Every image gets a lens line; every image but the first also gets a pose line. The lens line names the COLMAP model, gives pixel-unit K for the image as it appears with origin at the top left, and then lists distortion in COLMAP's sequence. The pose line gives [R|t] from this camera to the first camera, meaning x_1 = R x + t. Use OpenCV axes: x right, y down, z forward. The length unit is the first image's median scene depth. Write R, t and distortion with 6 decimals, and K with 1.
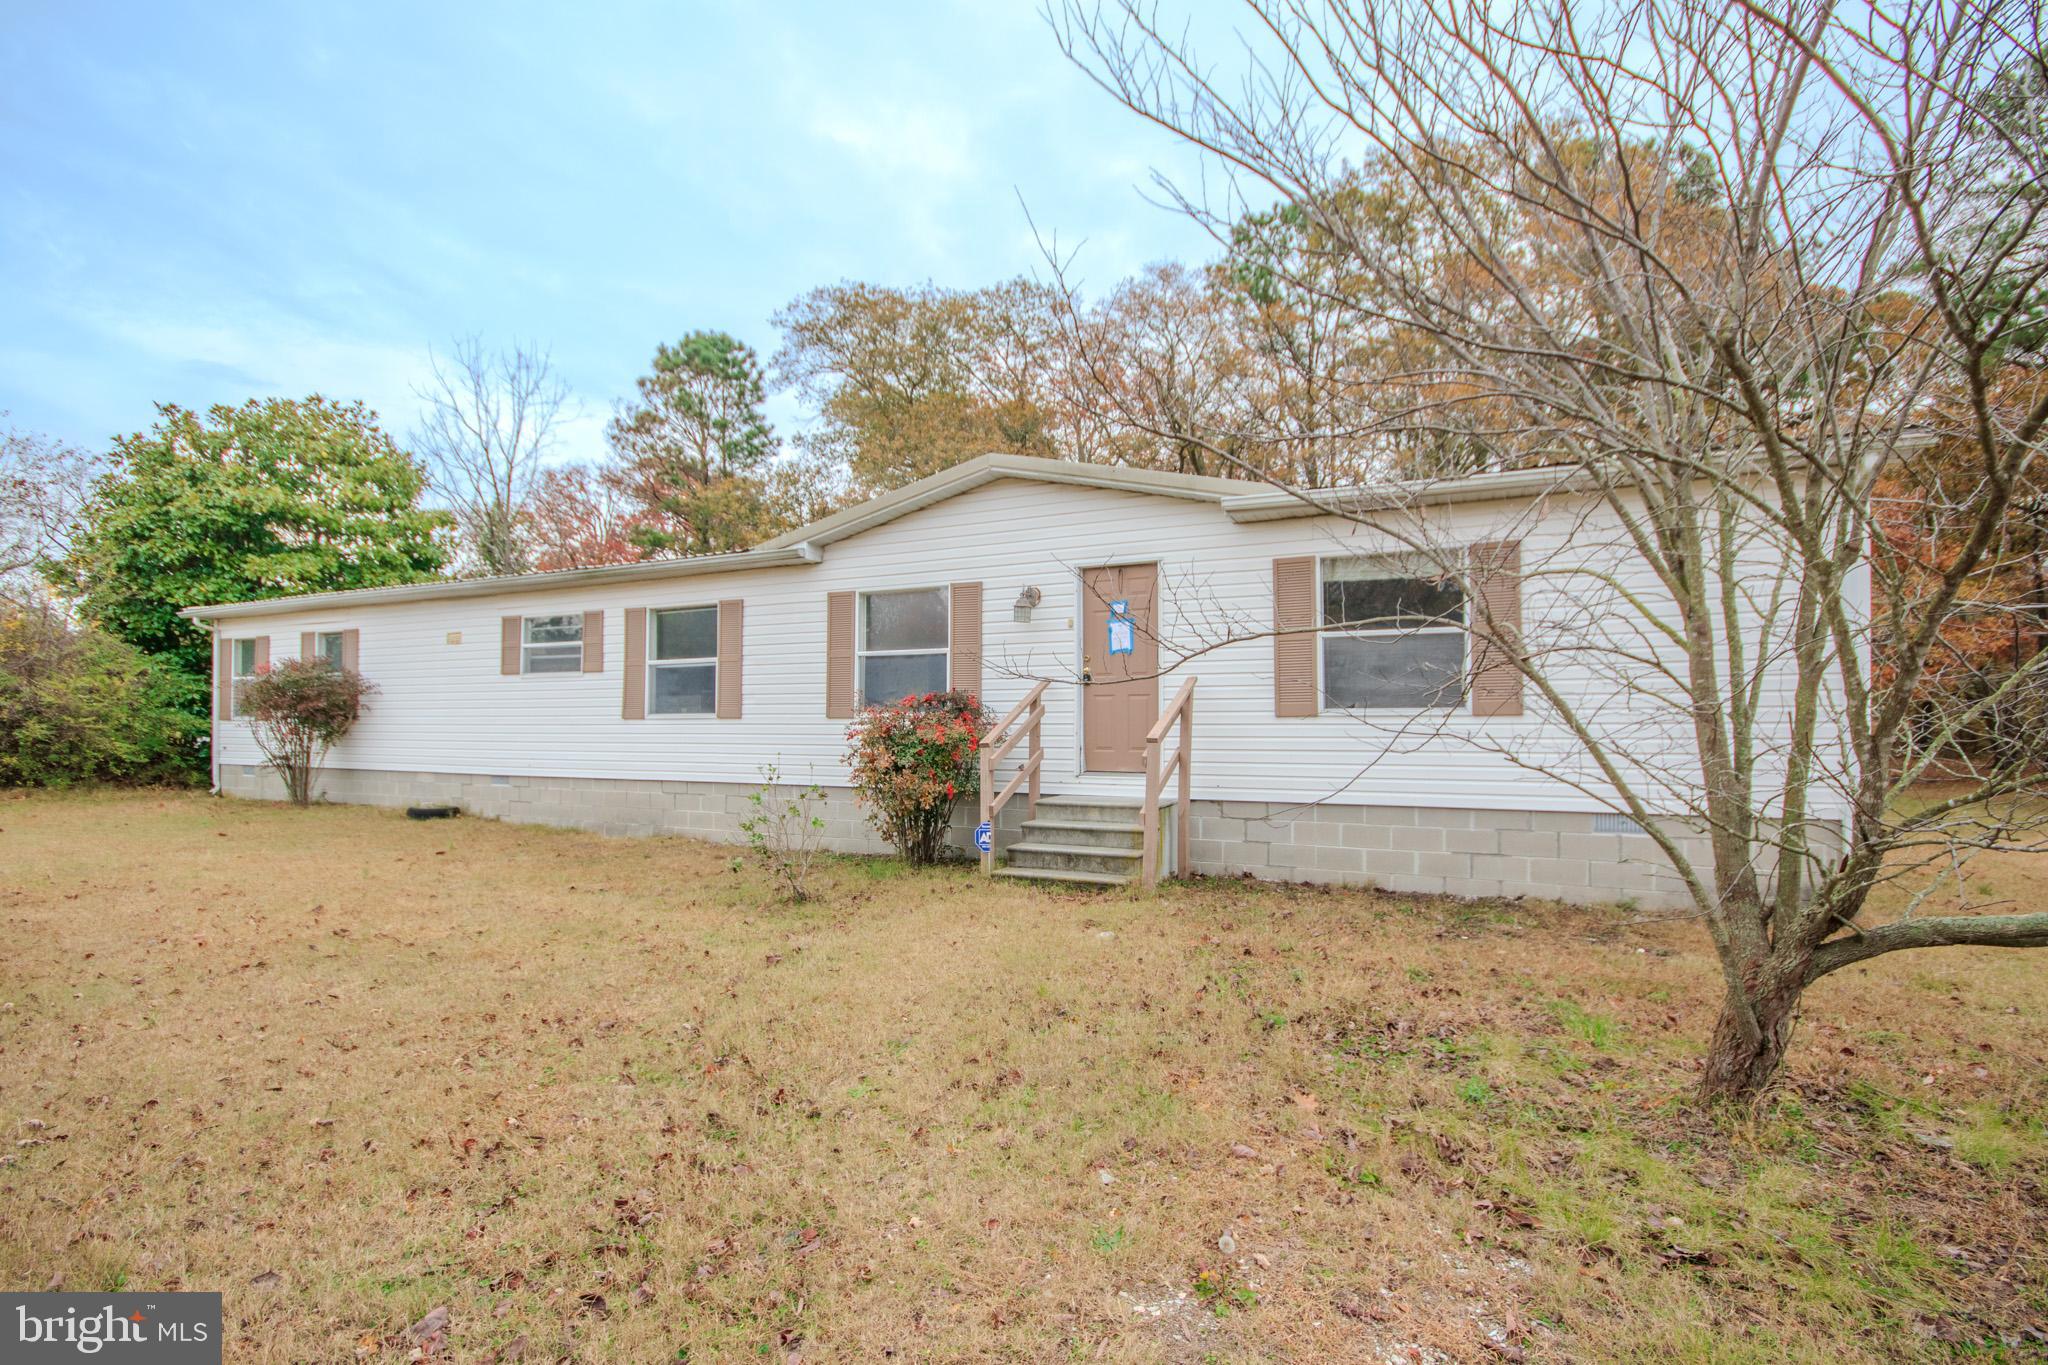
lens RADIAL K [[833.1, 0, 1024.0], [0, 833.1, 682.5], [0, 0, 1]] dist [-0.000317, -0.000076]
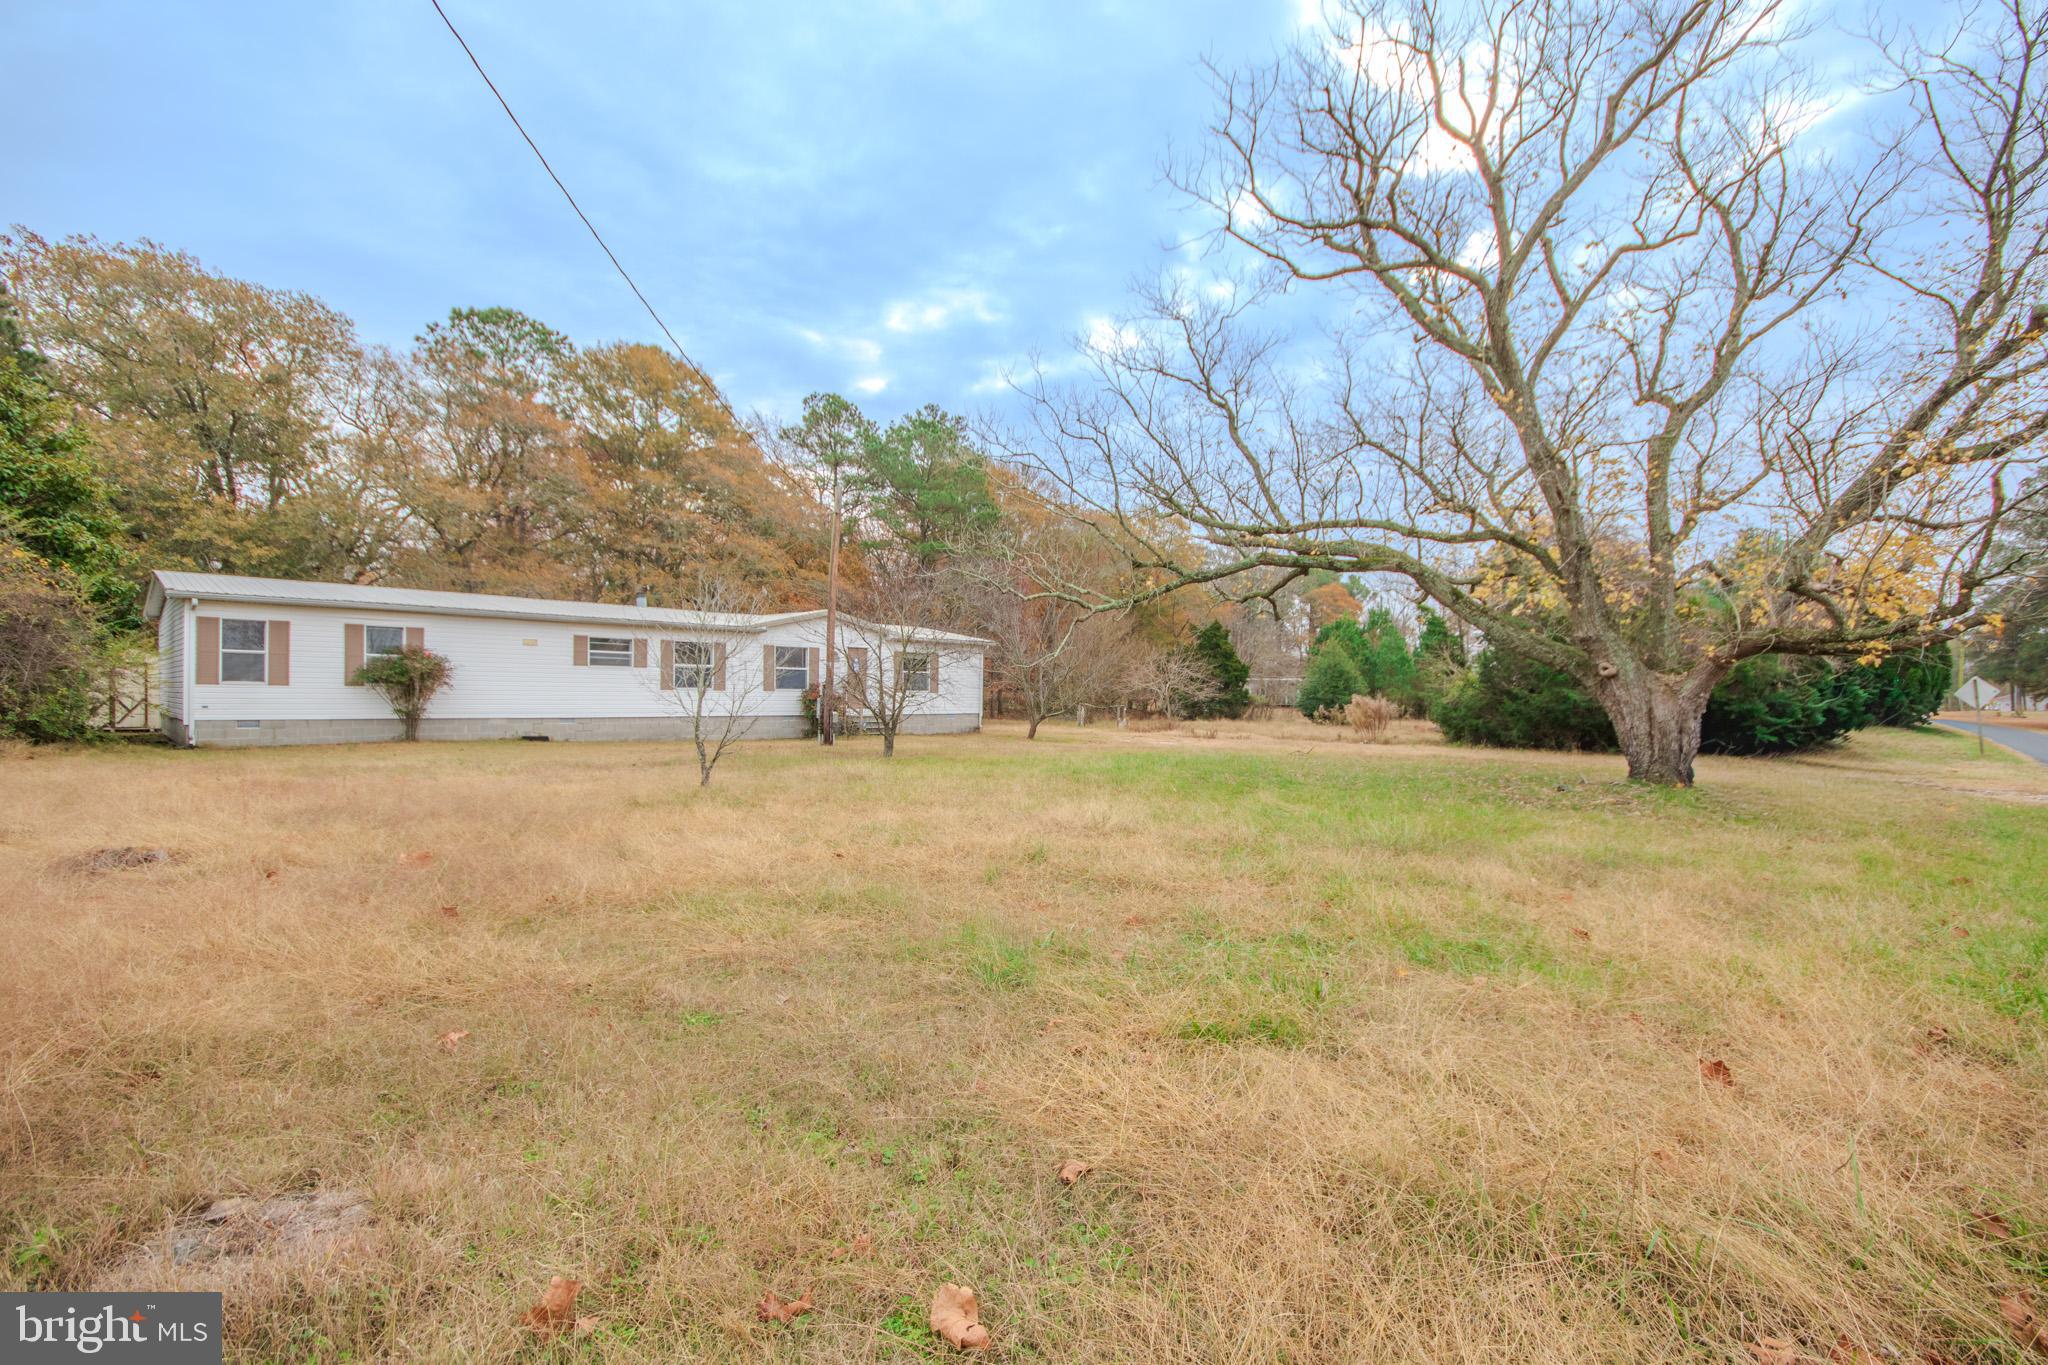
lens RADIAL K [[942.6, 0, 1035.5], [0, 942.6, 712.2], [0, 0, 1]] dist [0.001279, -0.007901]
pose [[0.372553, 0.004099, 0.928002, -2.299791], [-0.028096, 0.999582, 0.006864, 0.054507], [-0.927585, -0.028630, 0.372512, -0.803865]]
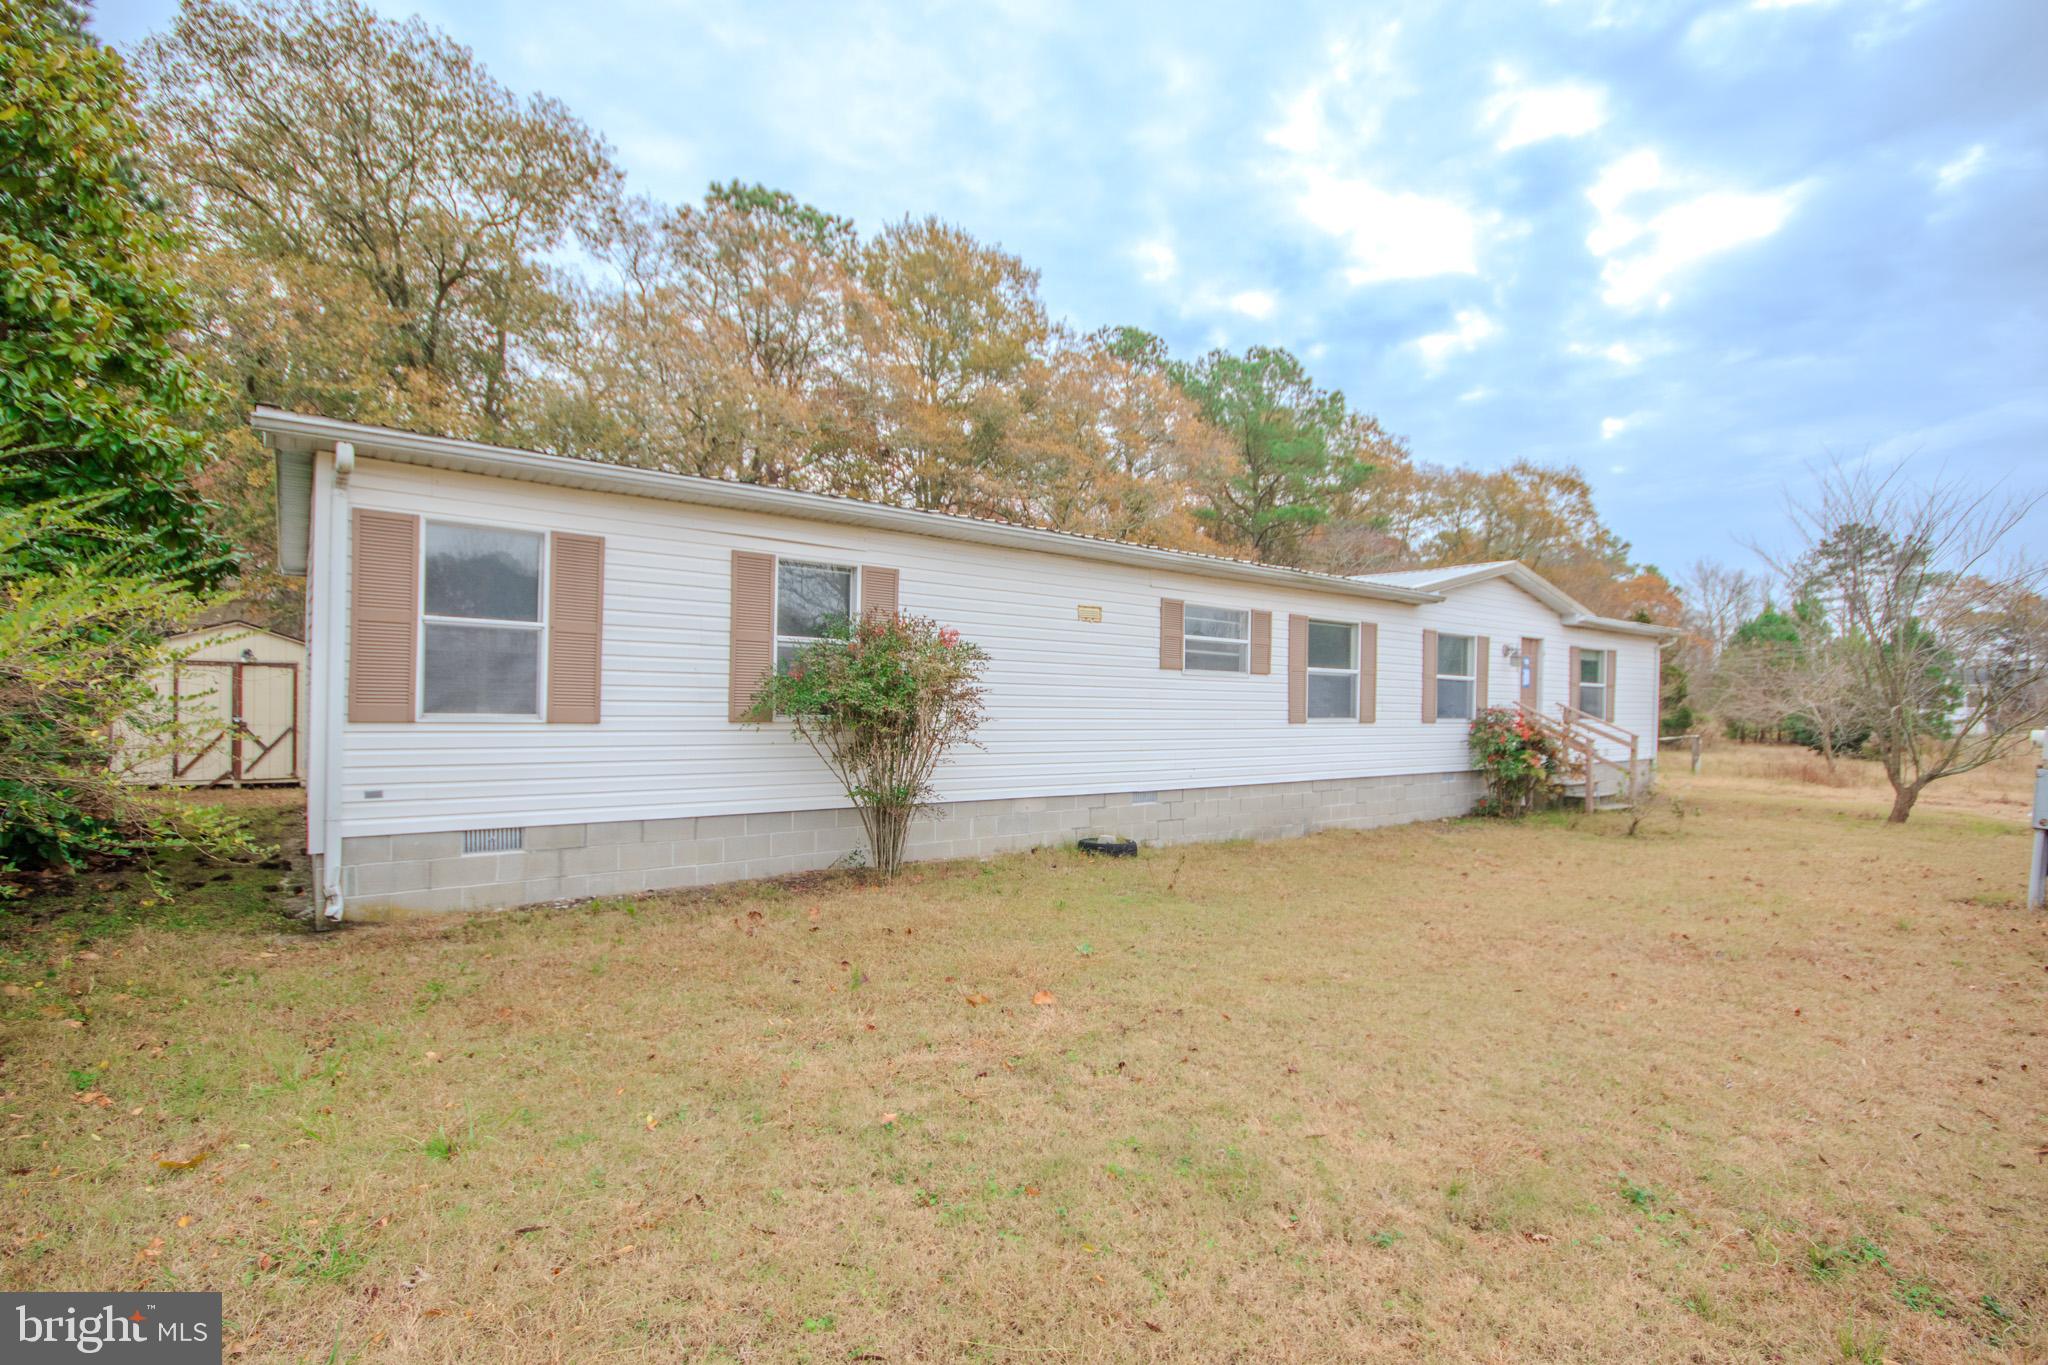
lens RADIAL K [[942.6, 0, 1035.5], [0, 942.6, 712.2], [0, 0, 1]] dist [0.001279, -0.007901]
pose [[0.494433, 0.011625, 0.869138, -1.545239], [-0.037685, 0.999257, 0.008073, 0.031794], [-0.868399, -0.036745, 0.494504, 0.666154]]
